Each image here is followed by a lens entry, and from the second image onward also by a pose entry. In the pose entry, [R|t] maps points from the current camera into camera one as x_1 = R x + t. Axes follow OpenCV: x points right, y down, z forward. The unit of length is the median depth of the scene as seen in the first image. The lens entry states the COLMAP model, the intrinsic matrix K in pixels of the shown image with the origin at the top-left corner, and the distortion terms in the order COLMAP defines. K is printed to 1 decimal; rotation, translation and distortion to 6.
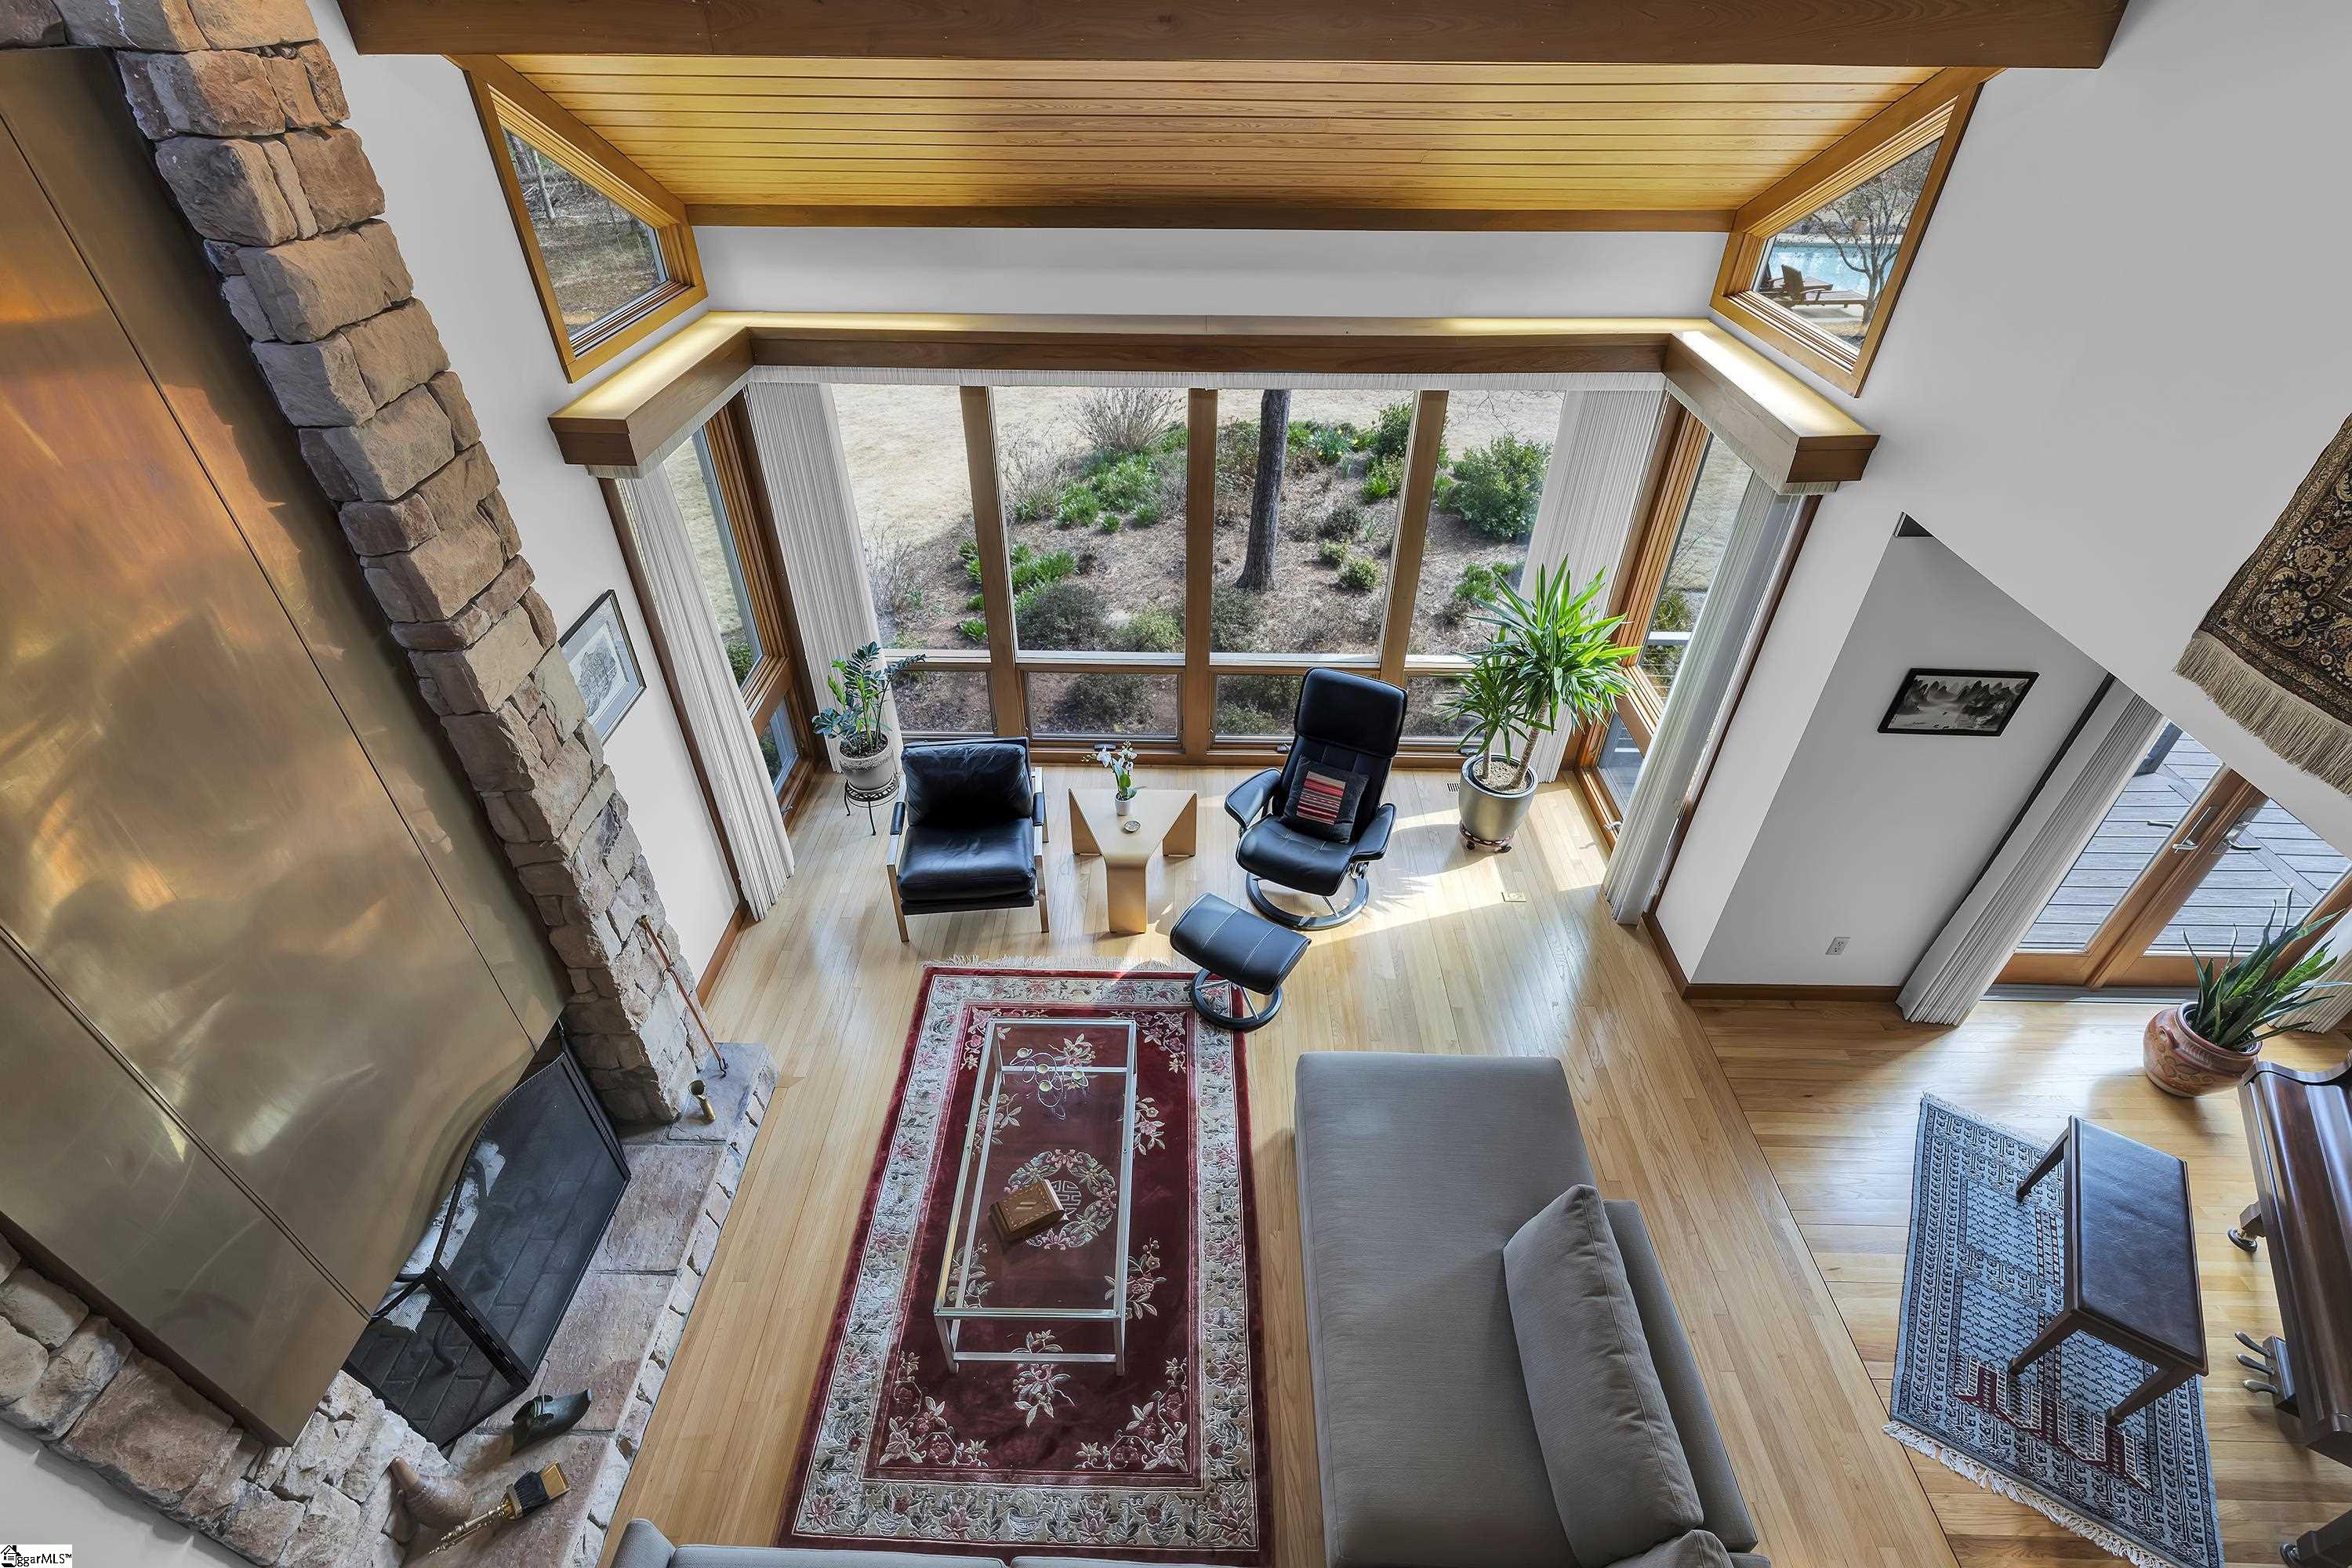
lens RADIAL K [[1049.0, 0, 1171.0], [0, 1049.0, 791.7], [0, 0, 1]] dist [-0.004391, -0.000476]
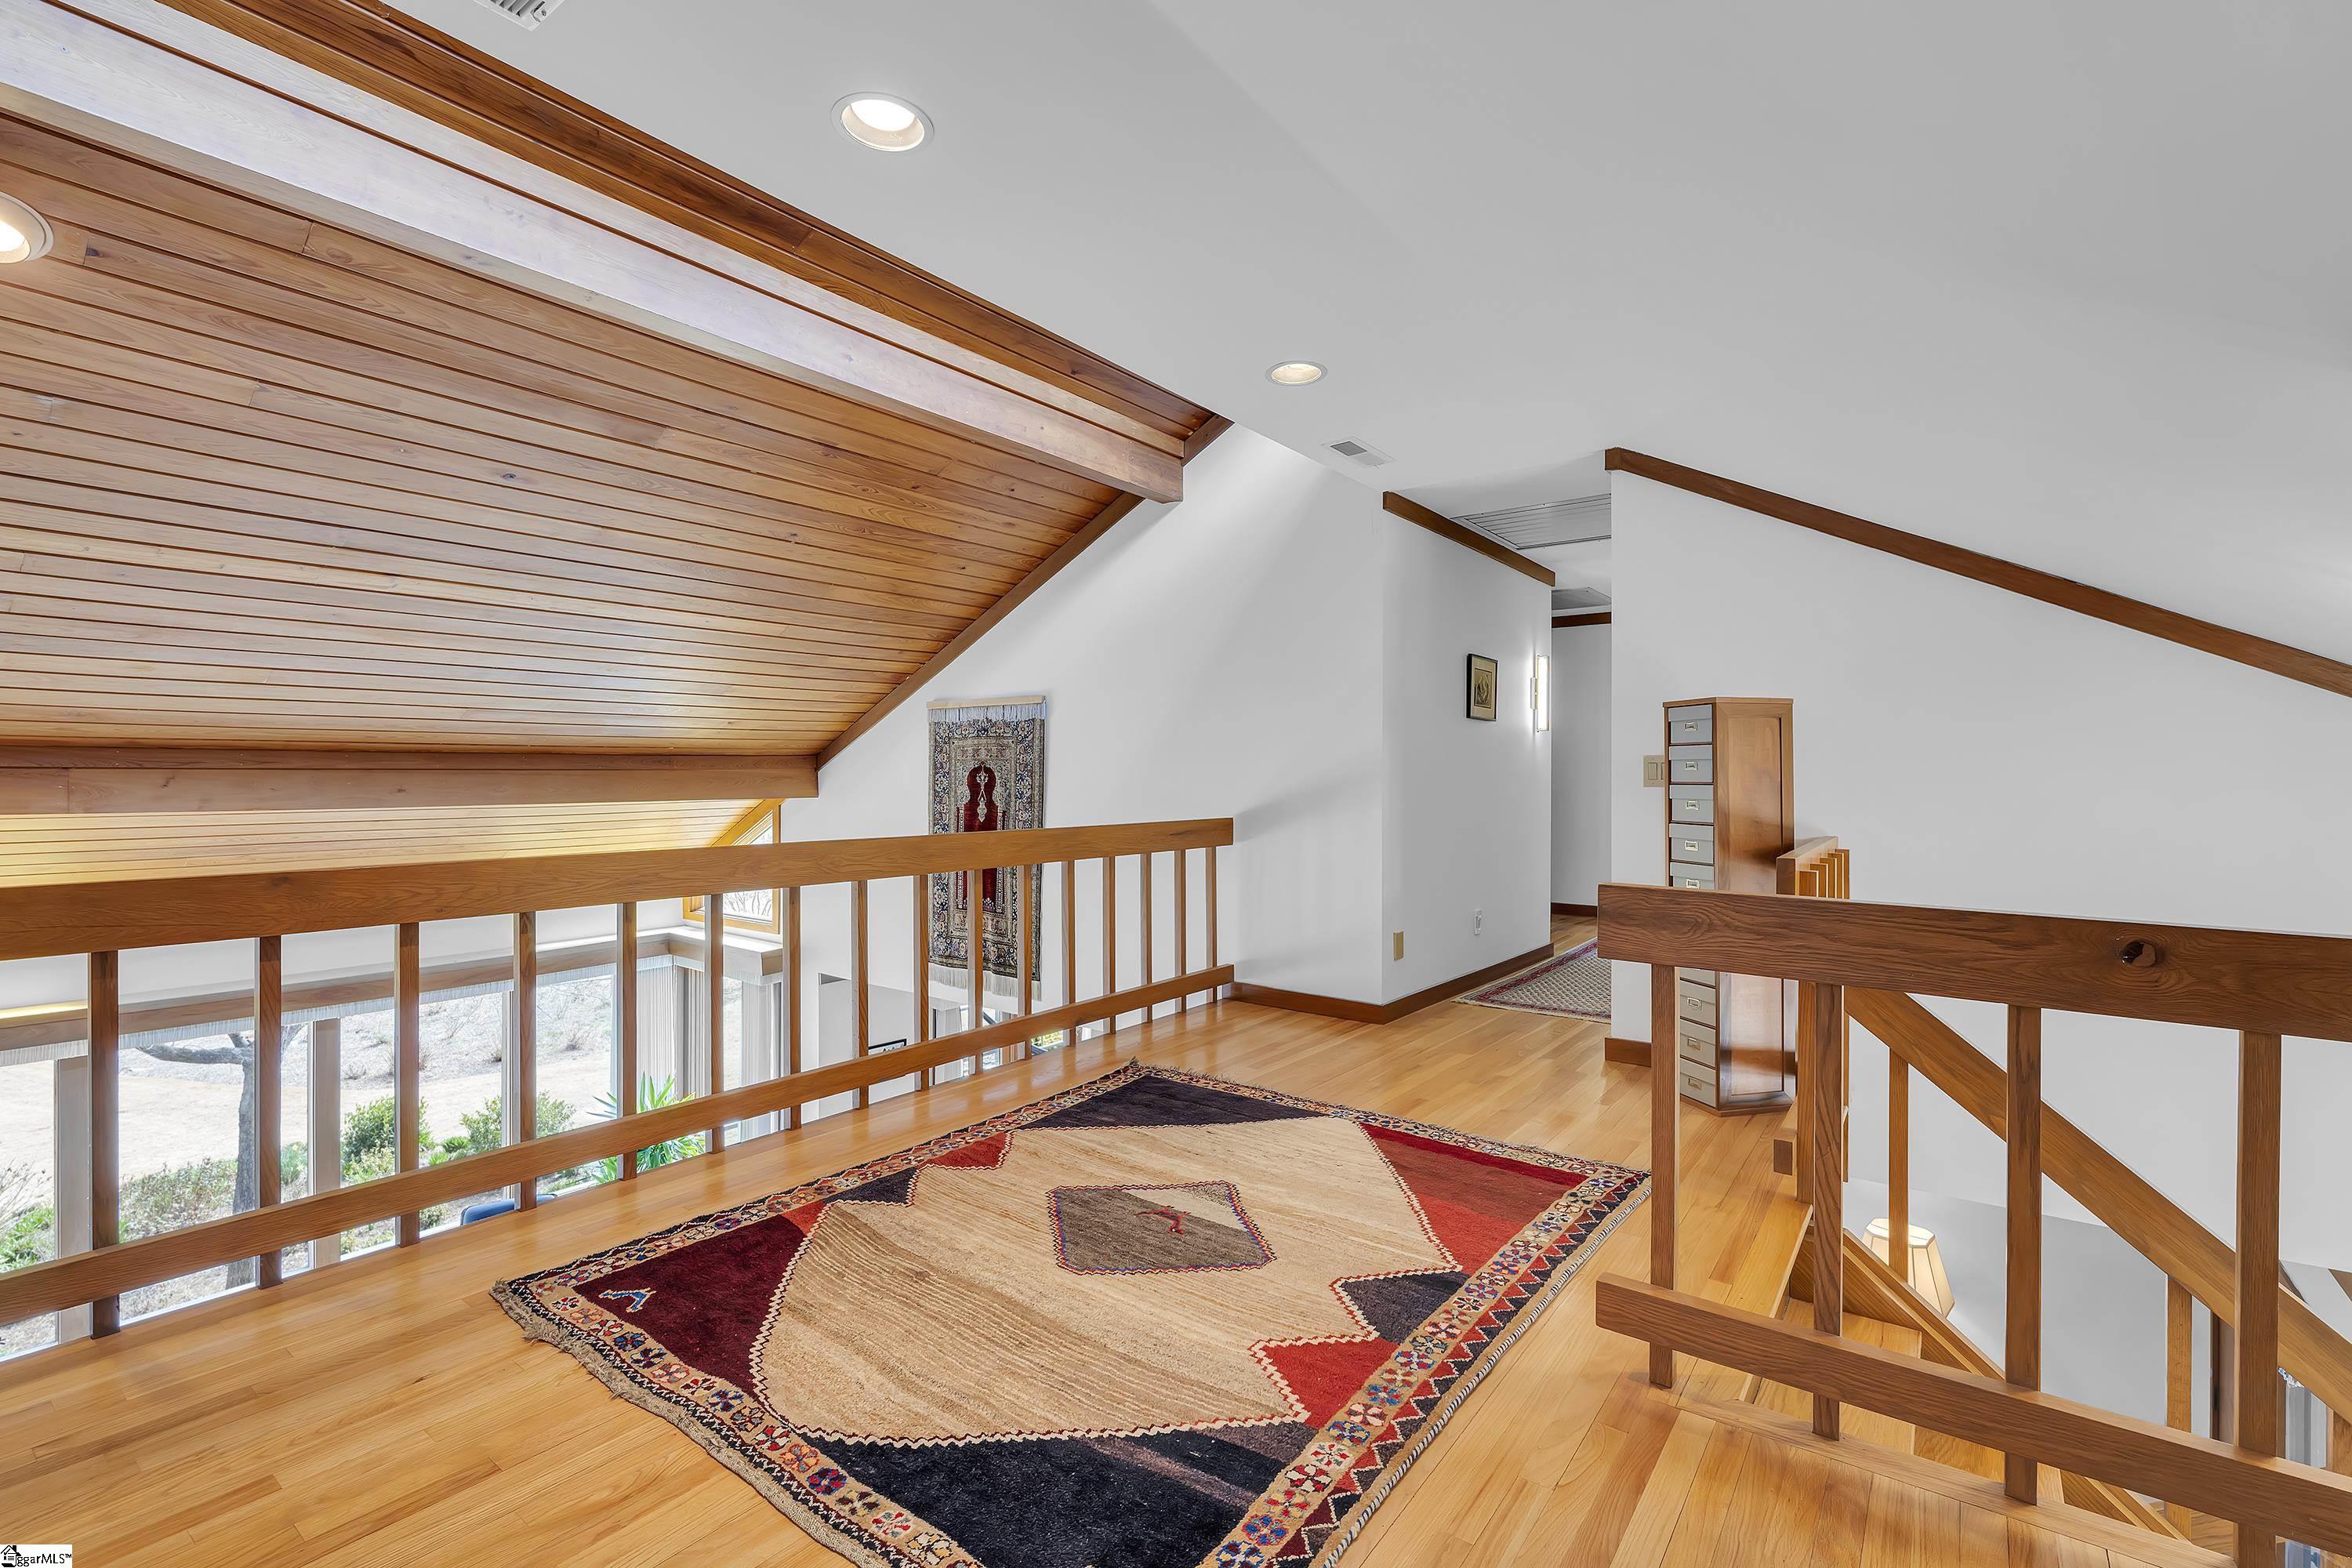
lens RADIAL K [[1049.0, 0, 1167.5], [0, 1049.0, 779.3], [0, 0, 1]] dist [-0.004391, -0.000476]
pose [[0.589106, -0.010849, 0.807983, -0.808148], [0.496039, 0.794193, -0.351002, 0.705253], [-0.637887, 0.607568, 0.473246, -0.938888]]
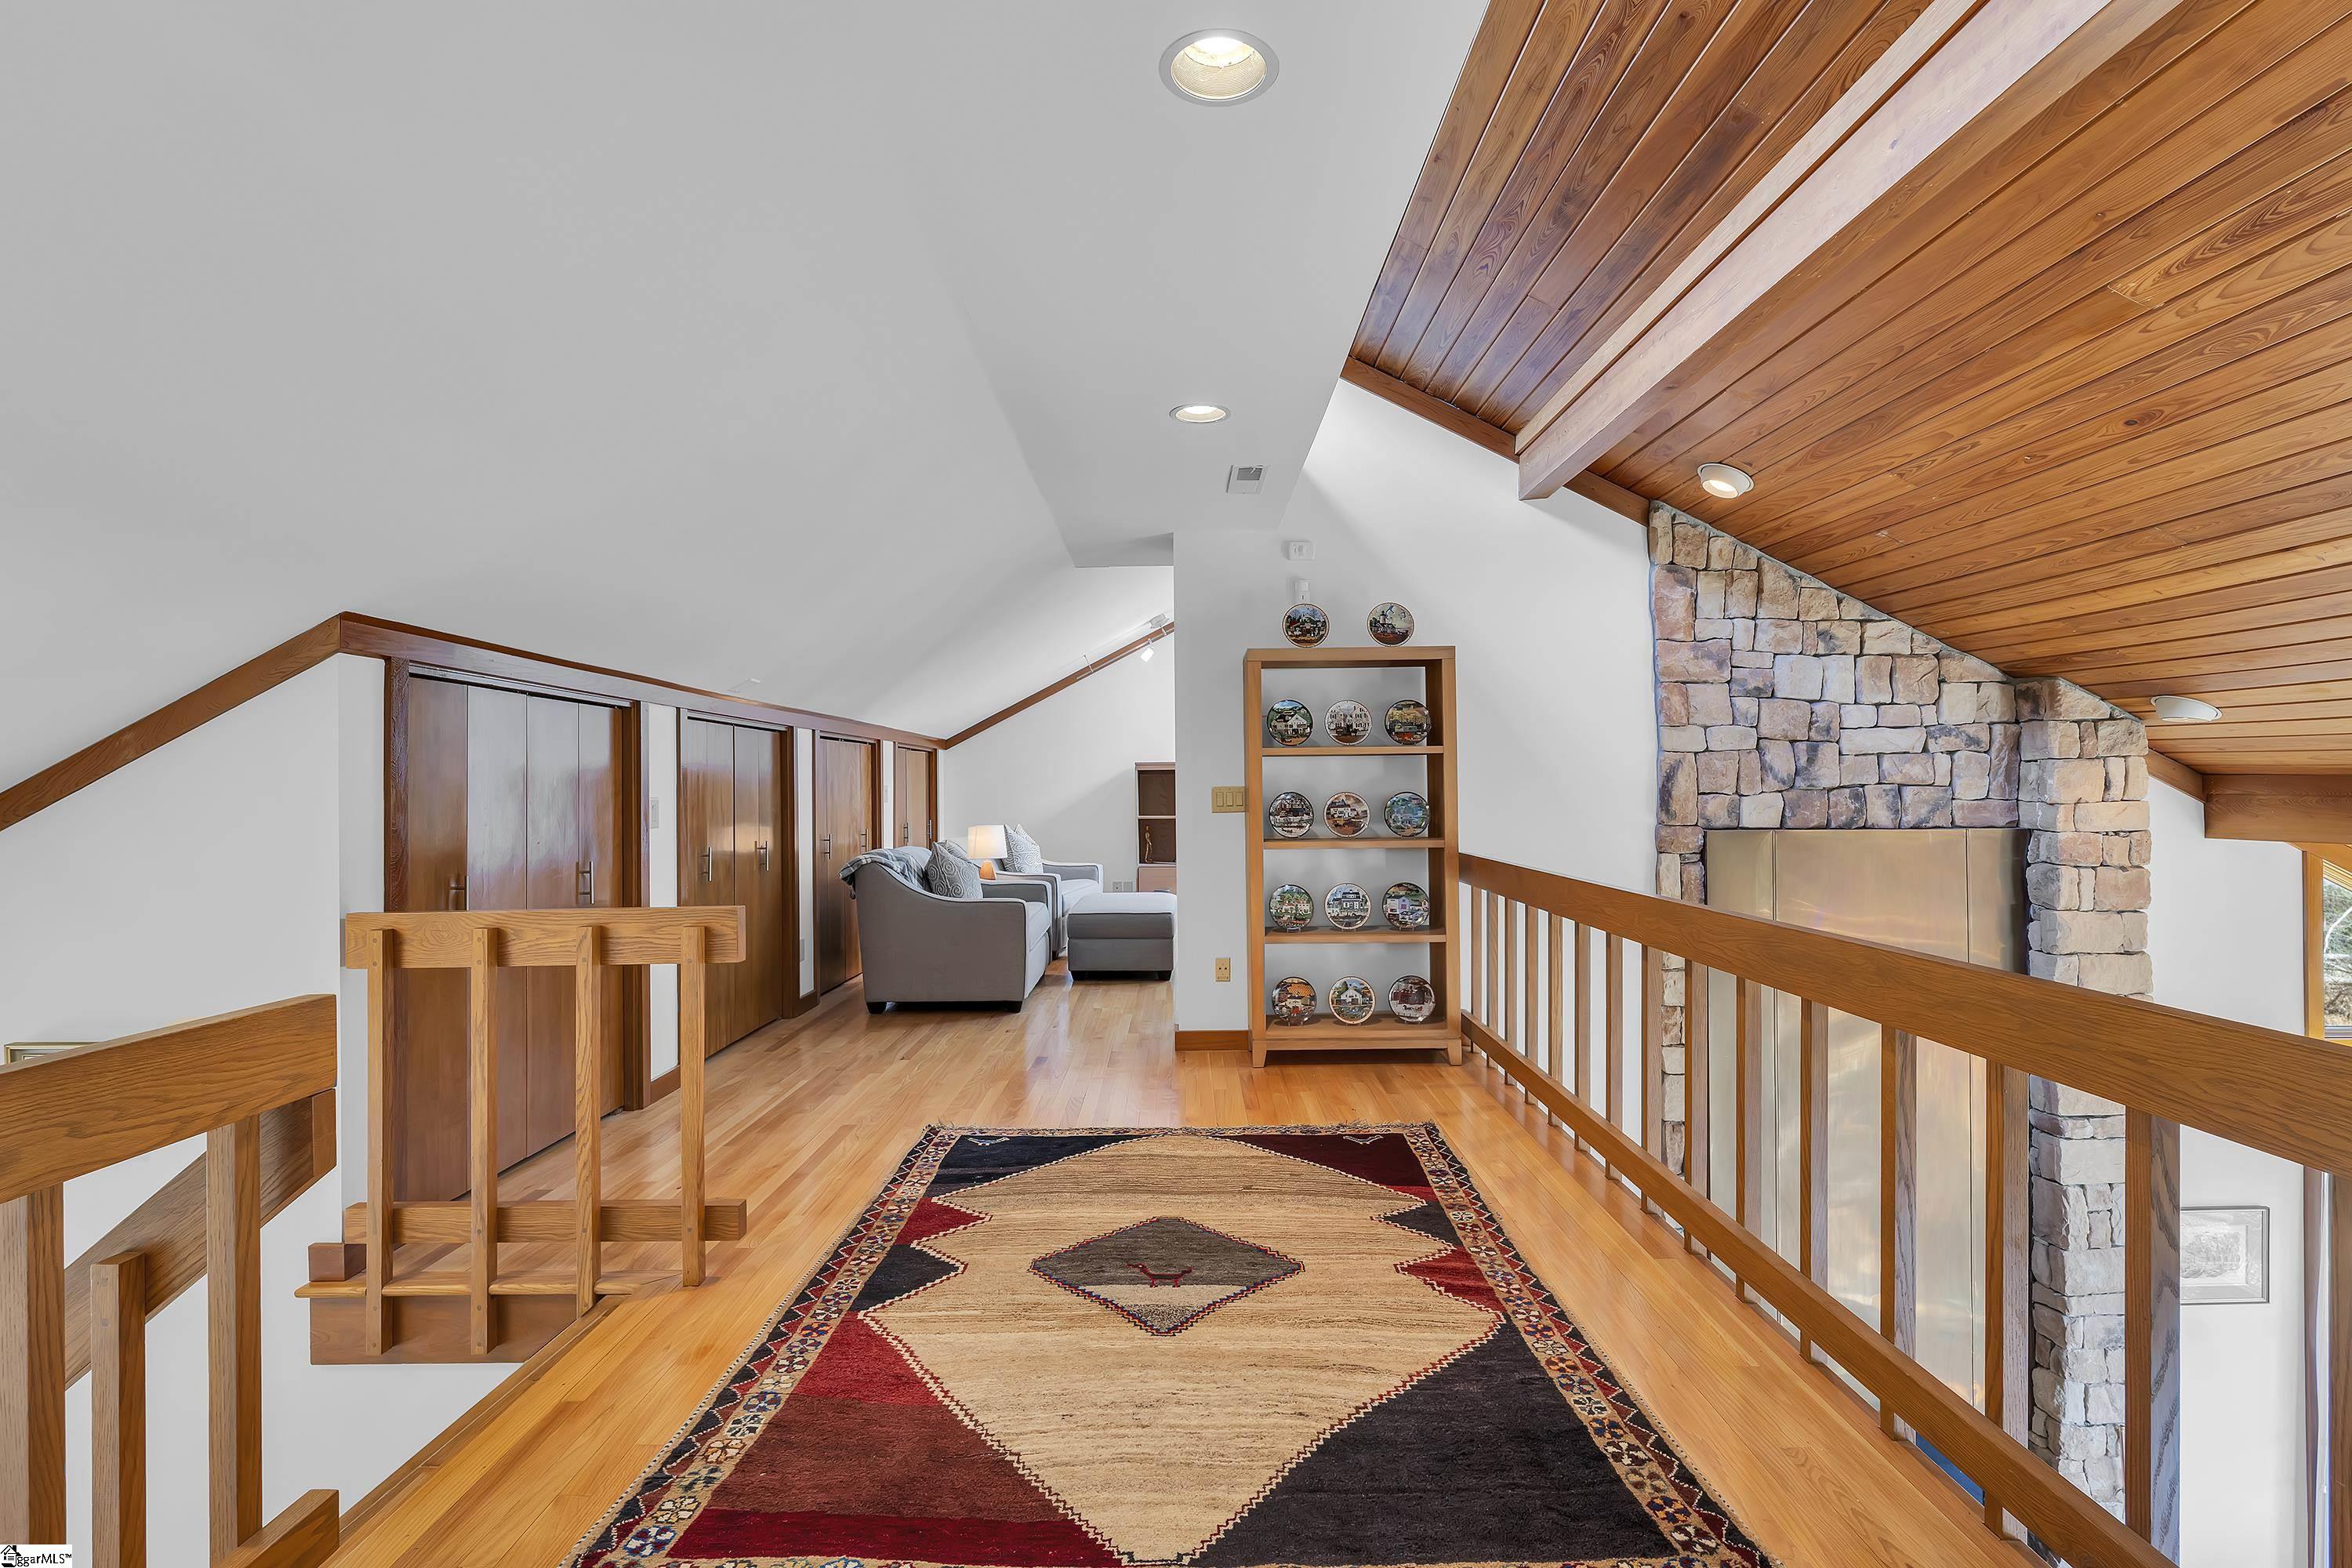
lens RADIAL K [[1049.0, 0, 1167.3], [0, 1049.0, 788.4], [0, 0, 1]] dist [-0.004391, -0.000476]
pose [[0.009272, -0.009931, -0.999908, 1.031334], [-0.605155, 0.795993, -0.013517, 0.324538], [0.796054, 0.605225, 0.001371, -0.468982]]
